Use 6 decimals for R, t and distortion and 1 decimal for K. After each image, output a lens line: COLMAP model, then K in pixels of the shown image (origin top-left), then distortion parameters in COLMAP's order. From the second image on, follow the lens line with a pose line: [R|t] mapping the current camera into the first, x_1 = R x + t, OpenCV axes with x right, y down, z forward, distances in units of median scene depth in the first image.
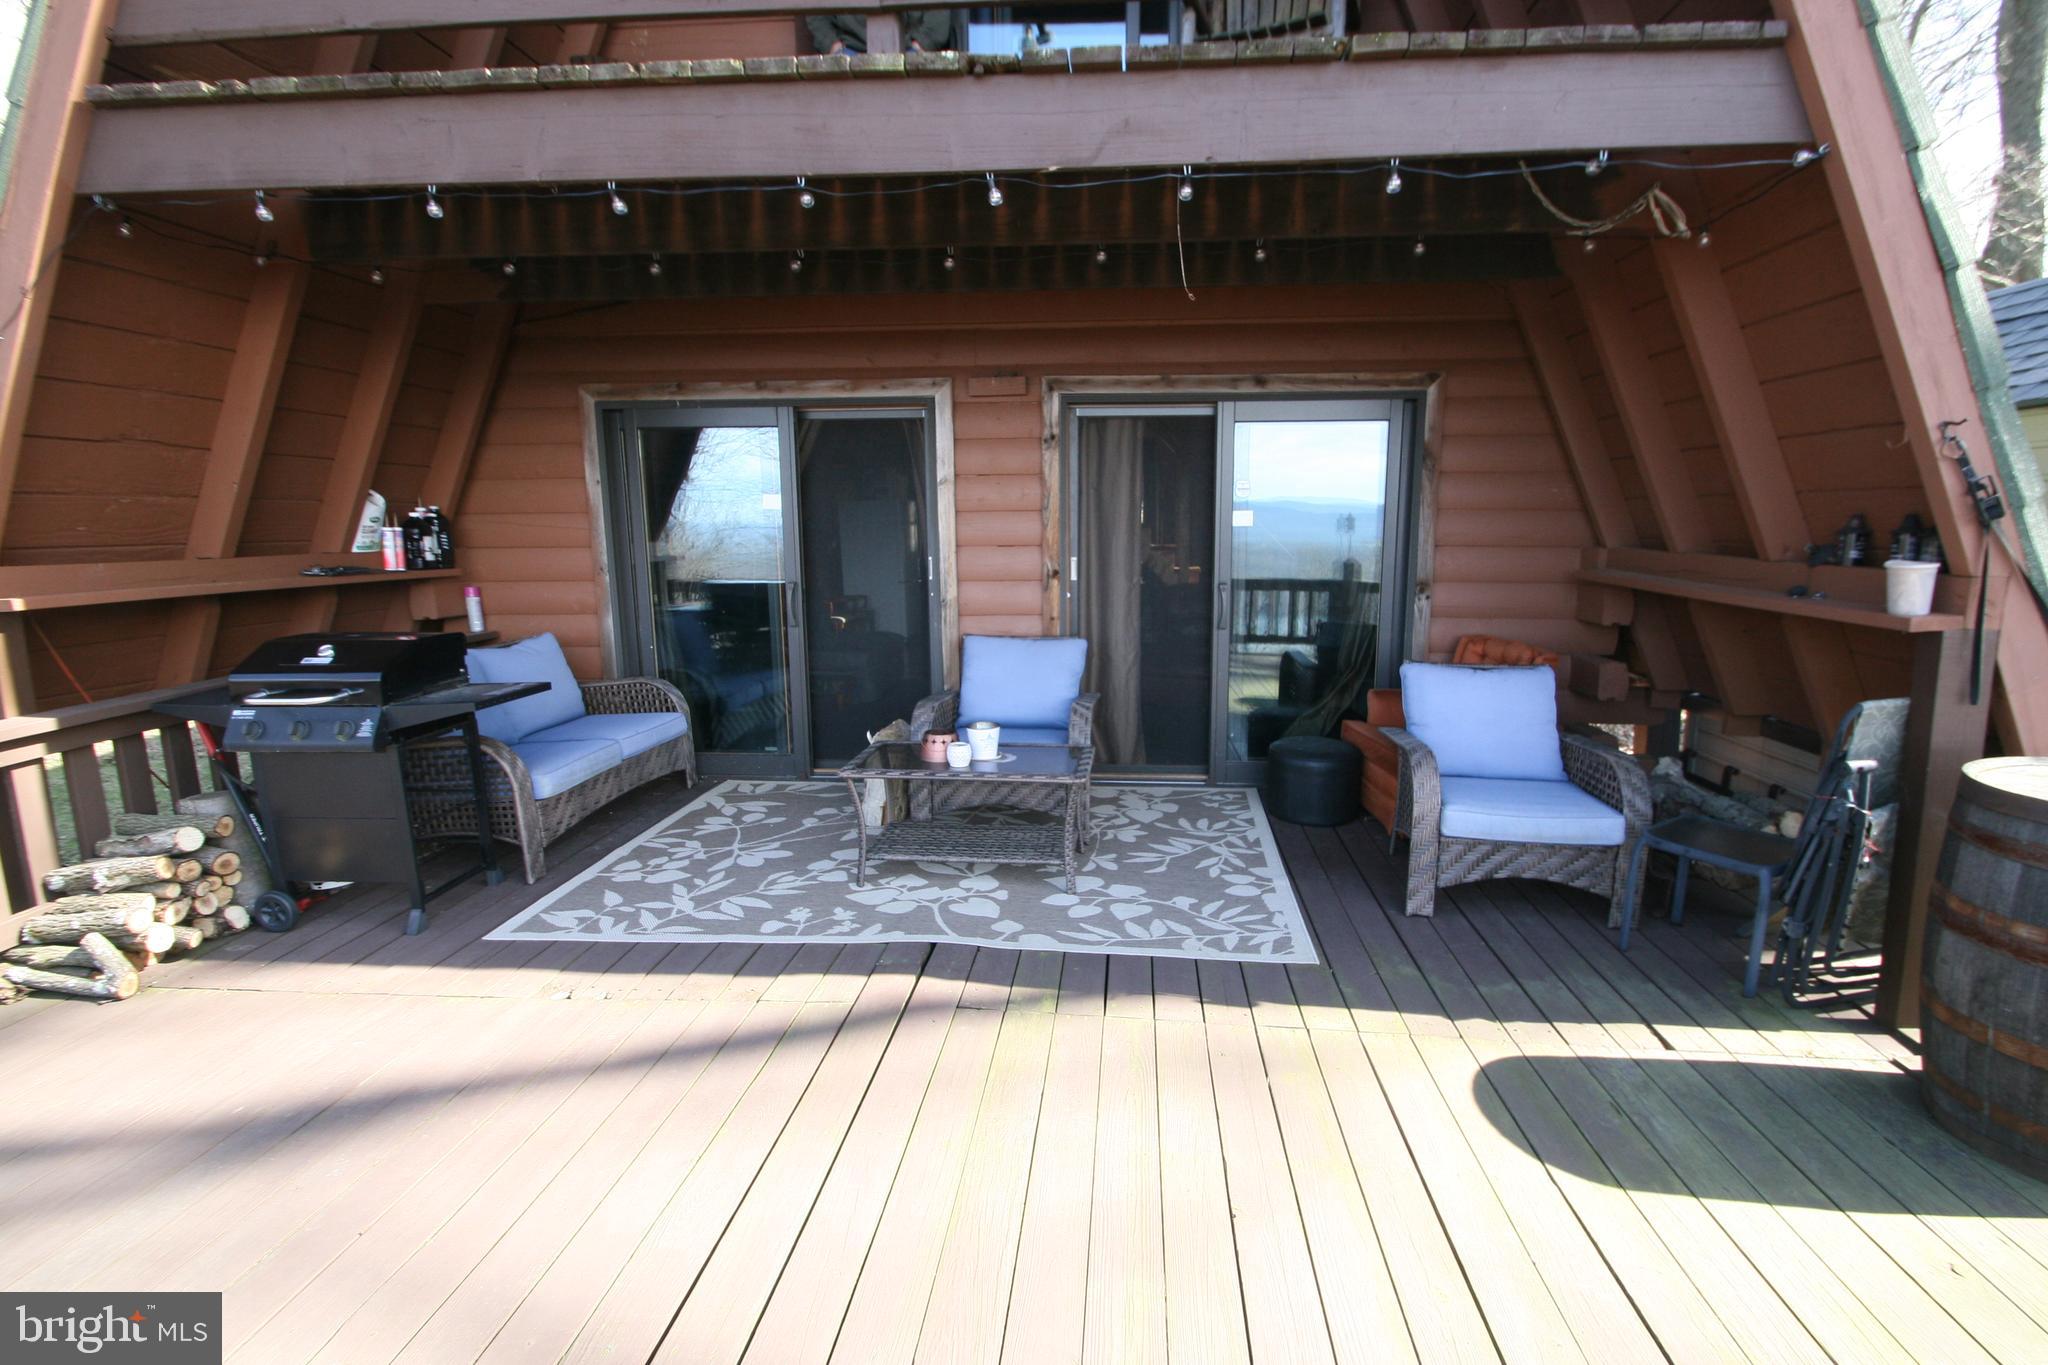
lens RADIAL K [[940.2, 0, 1068.2], [0, 940.2, 687.5], [0, 0, 1]] dist [0.016716, -0.019250]
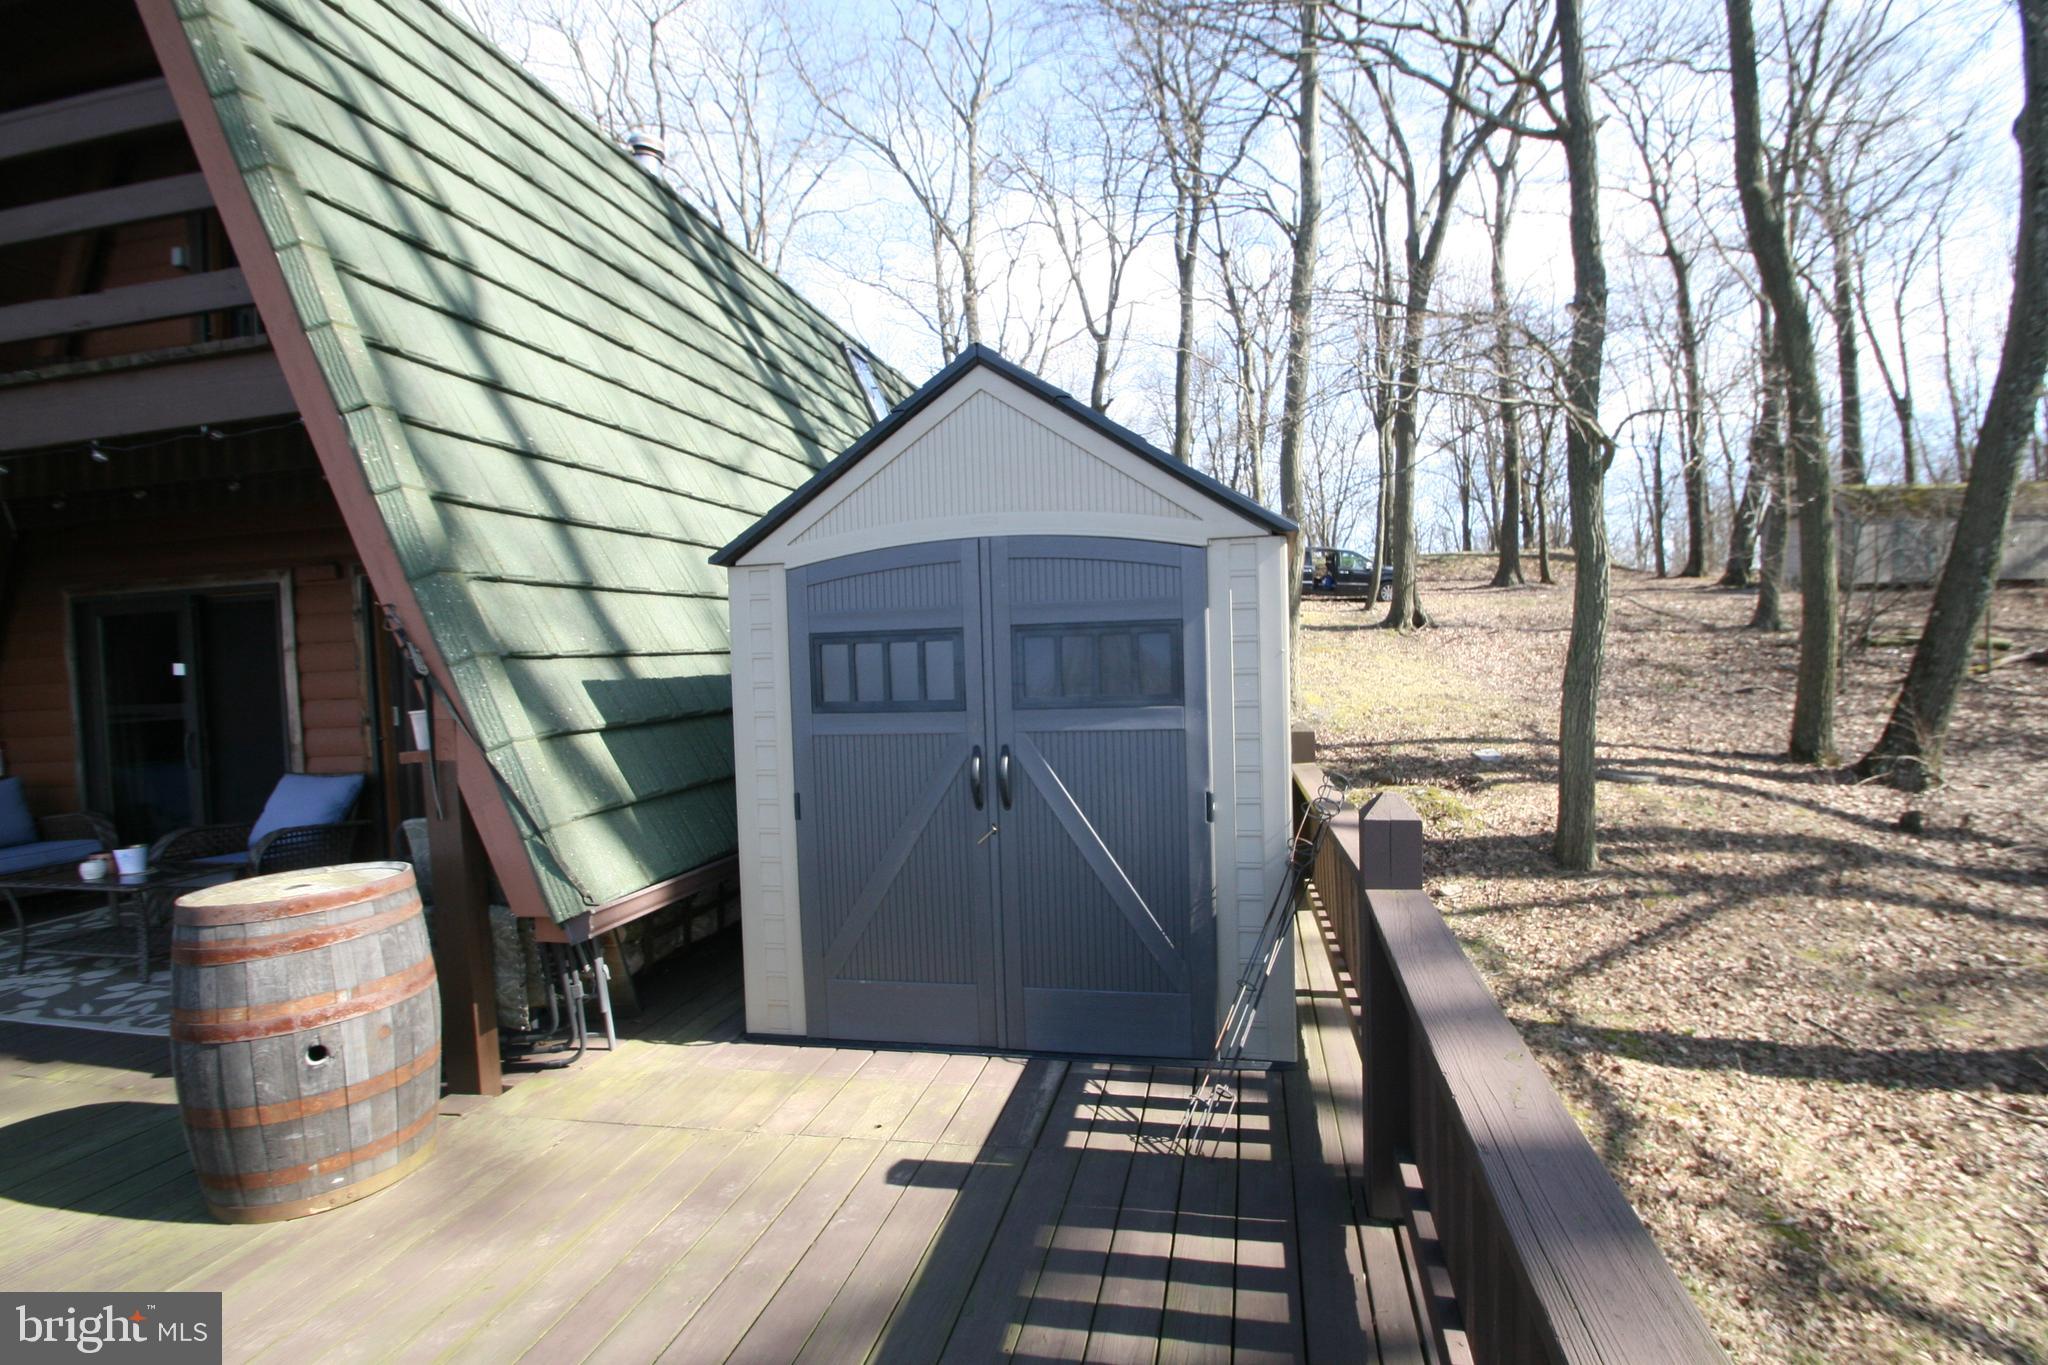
lens RADIAL K [[940.2, 0, 1068.2], [0, 940.2, 687.5], [0, 0, 1]] dist [0.016716, -0.019250]
pose [[0.990788, -0.024161, -0.133248, 1.046623], [0.003996, 0.988743, -0.149570, 0.020418], [0.135362, 0.147660, 0.979732, -0.068262]]
